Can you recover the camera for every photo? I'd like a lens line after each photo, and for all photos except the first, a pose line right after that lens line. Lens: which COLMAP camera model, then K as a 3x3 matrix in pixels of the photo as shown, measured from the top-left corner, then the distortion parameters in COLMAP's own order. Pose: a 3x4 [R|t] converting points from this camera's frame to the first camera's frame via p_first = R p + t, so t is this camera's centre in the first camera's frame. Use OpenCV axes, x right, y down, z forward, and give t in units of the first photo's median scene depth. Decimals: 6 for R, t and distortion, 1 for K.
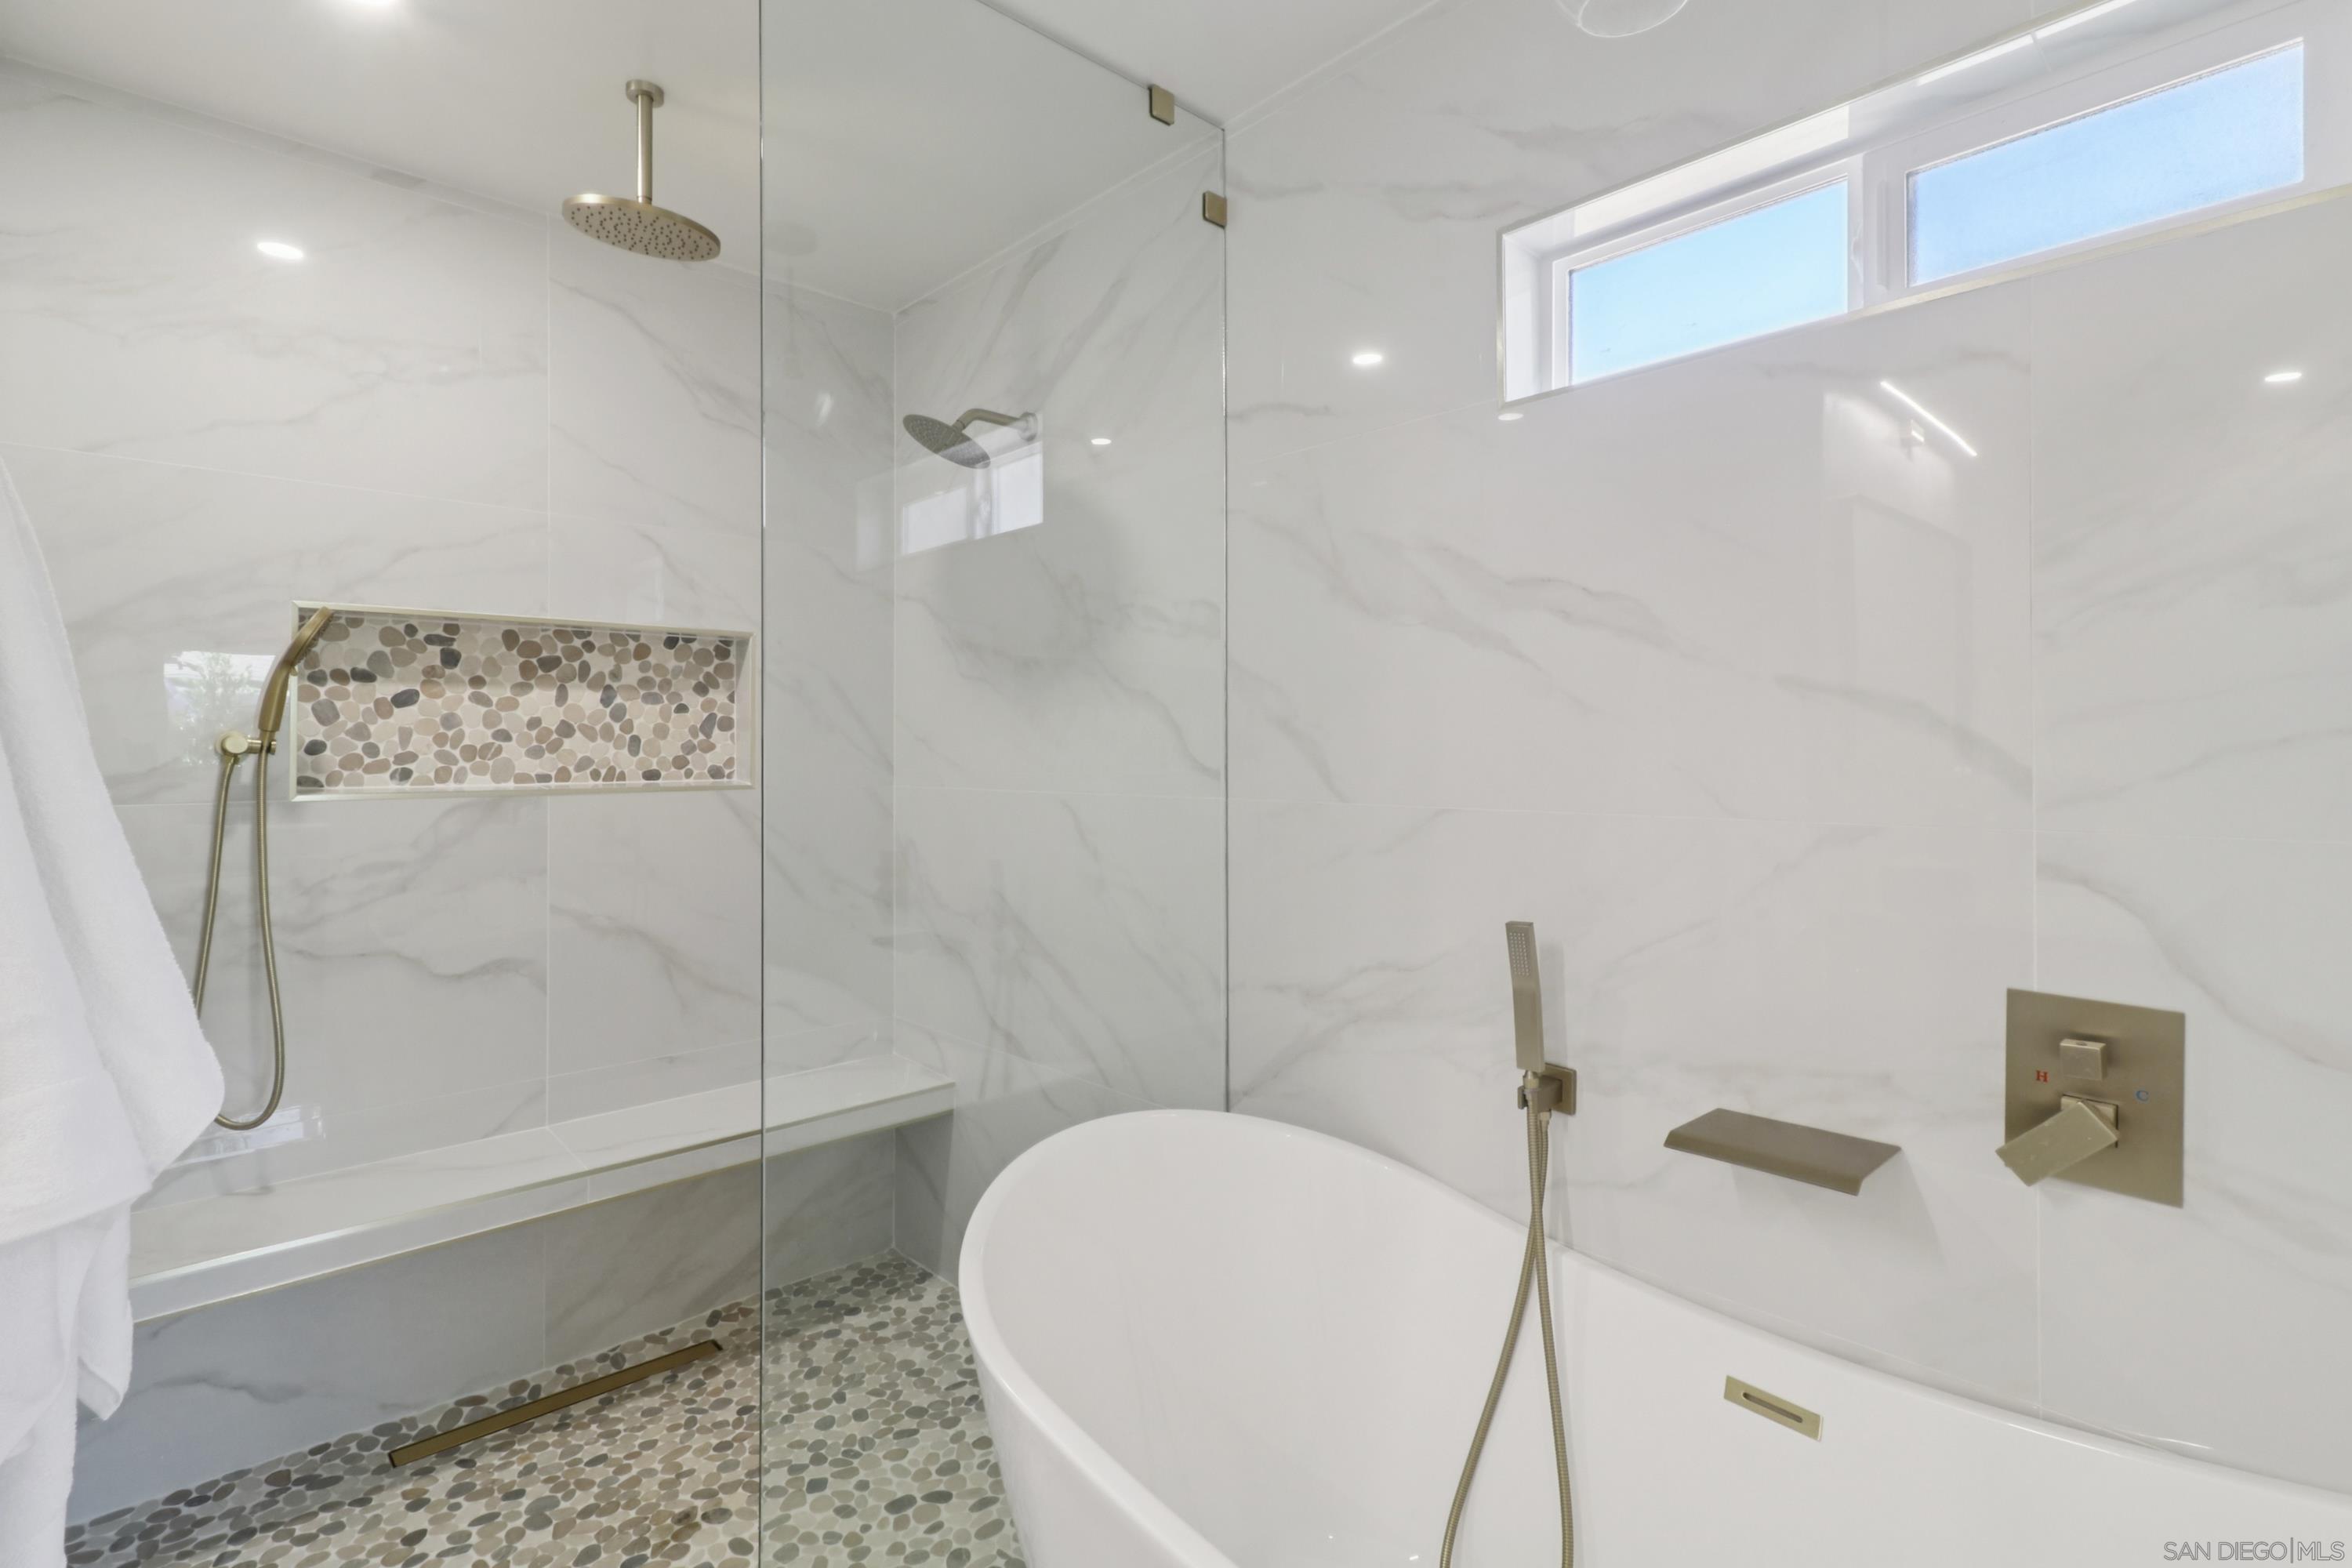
lens RADIAL K [[1117.4, 0, 1167.7], [0, 1117.4, 744.6], [0, 0, 1]] dist [0.004535, 0.001889]
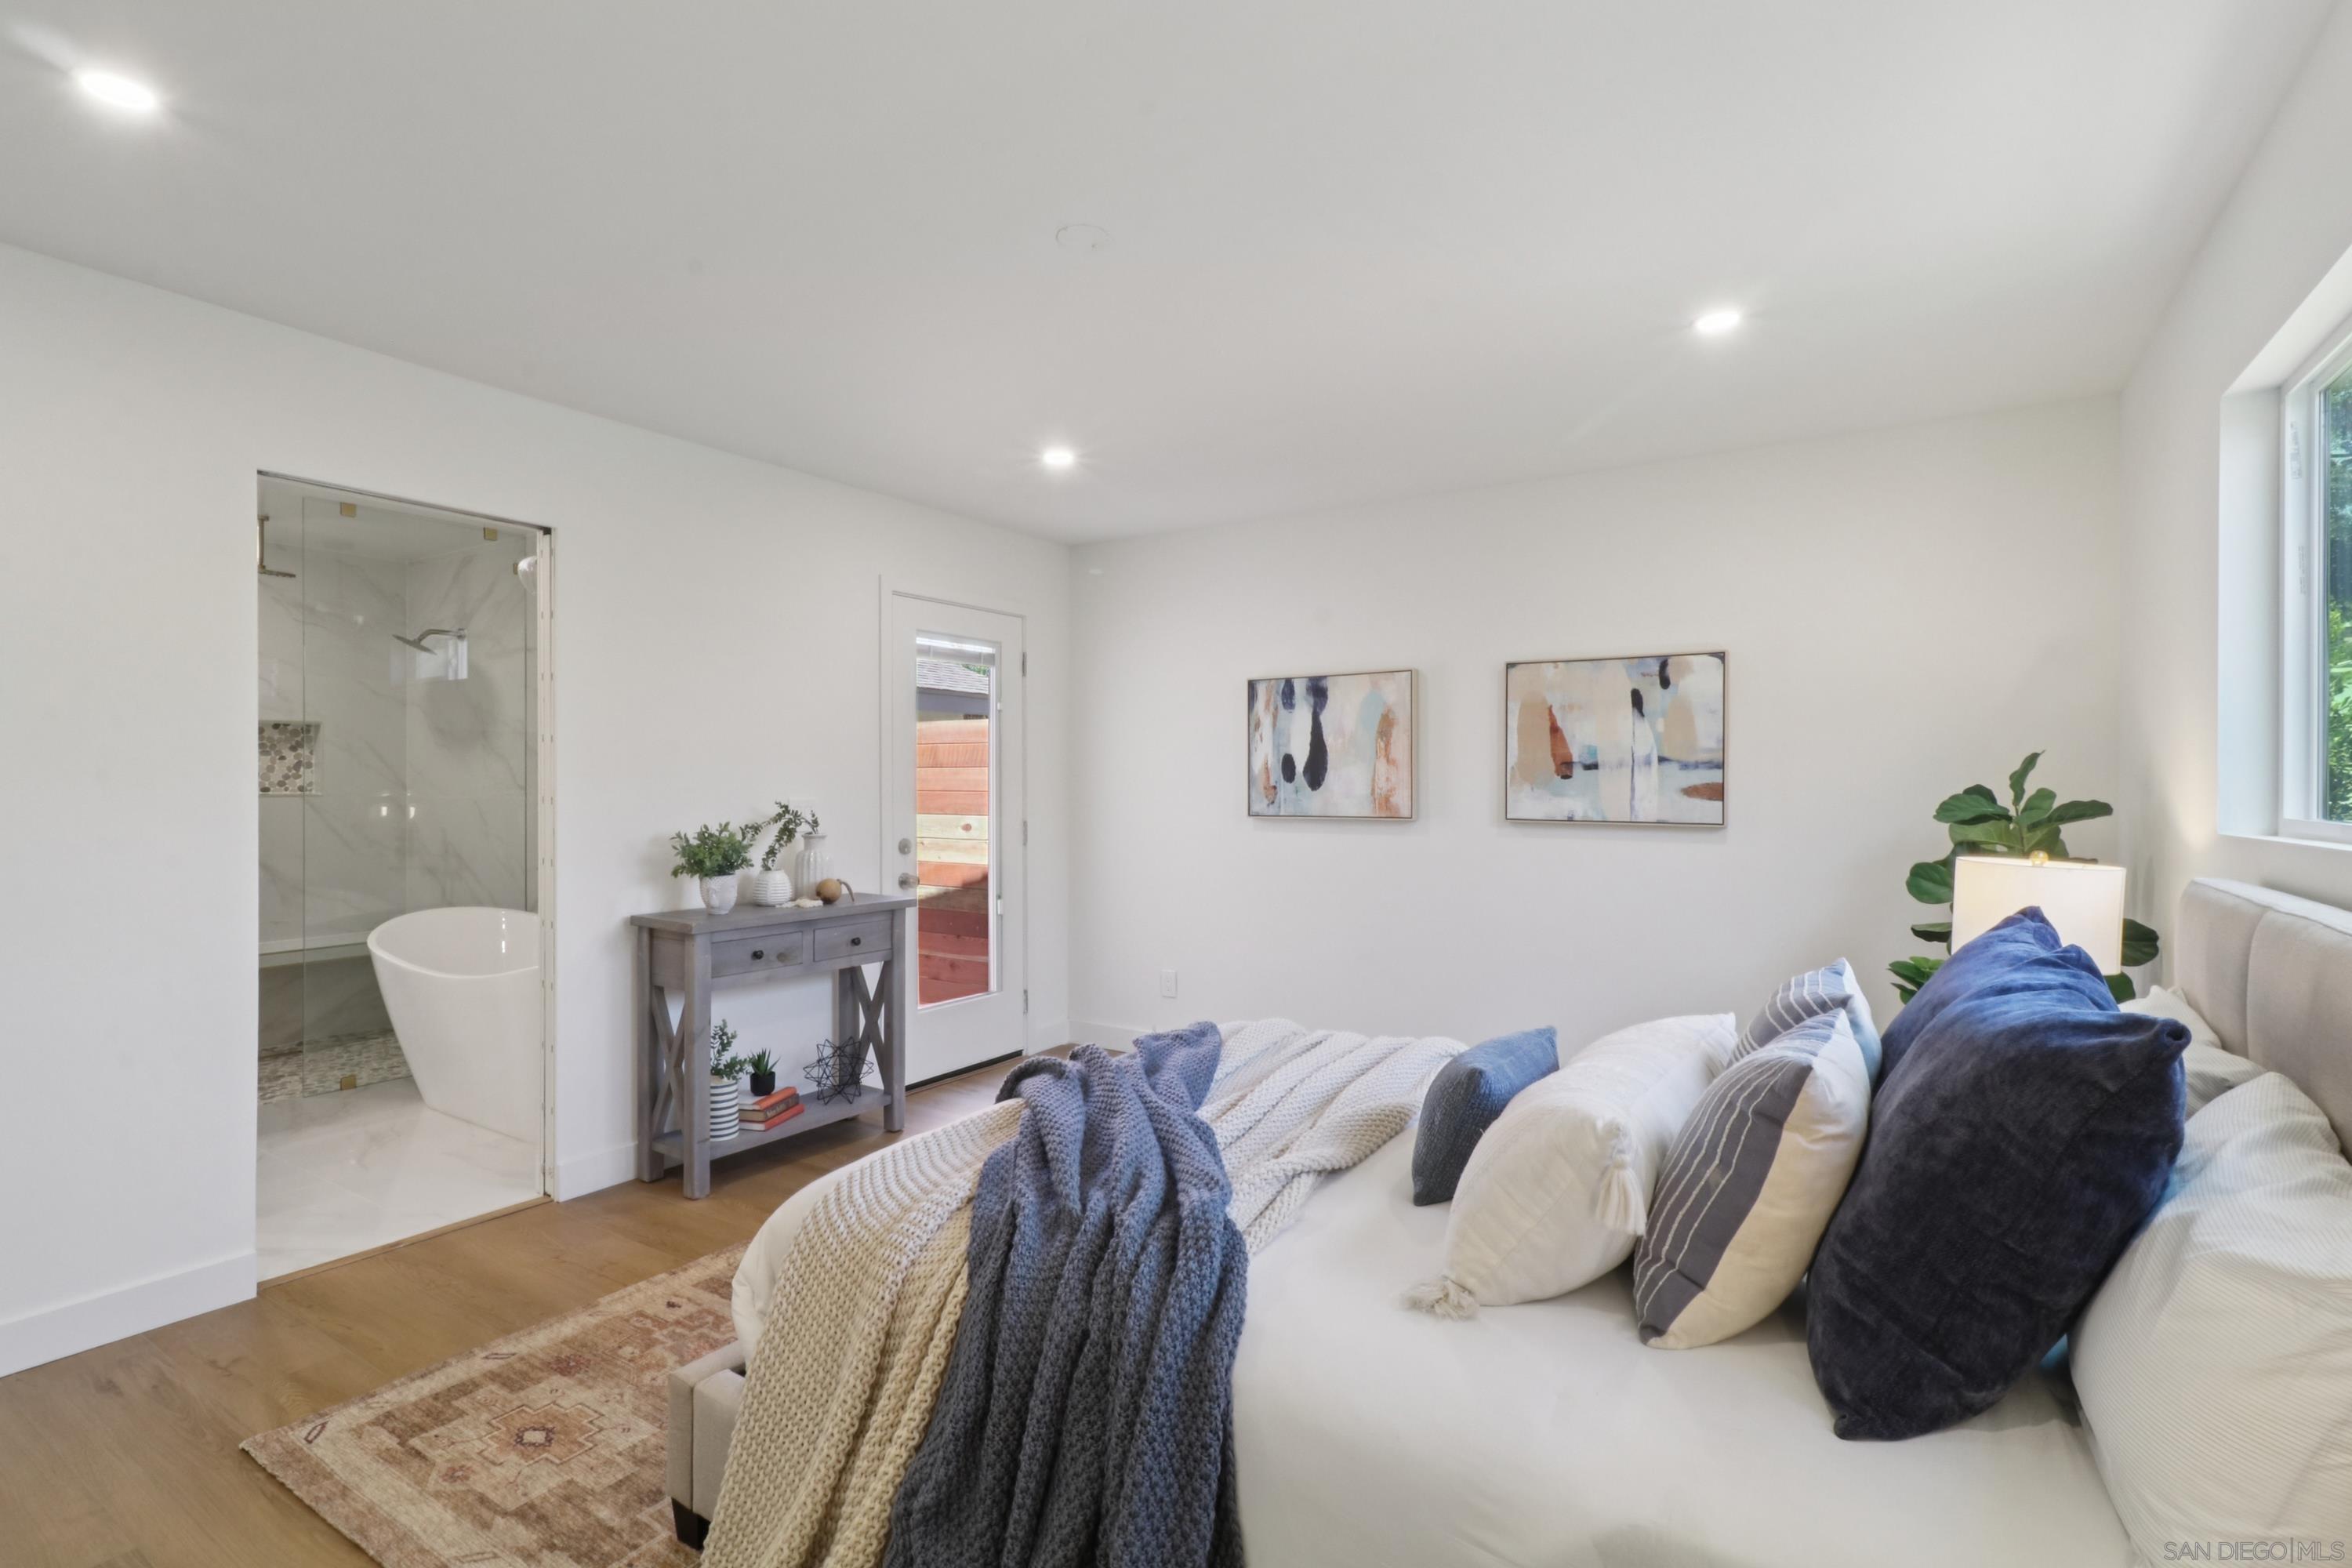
lens RADIAL K [[1117.4, 0, 1172.8], [0, 1117.4, 784.4], [0, 0, 1]] dist [0.004535, 0.001889]
pose [[0.971002, 0.003166, 0.239049, 0.677968], [-0.005234, 0.999954, 0.008017, -0.008190], [-0.239013, -0.009036, 0.970974, -1.427501]]
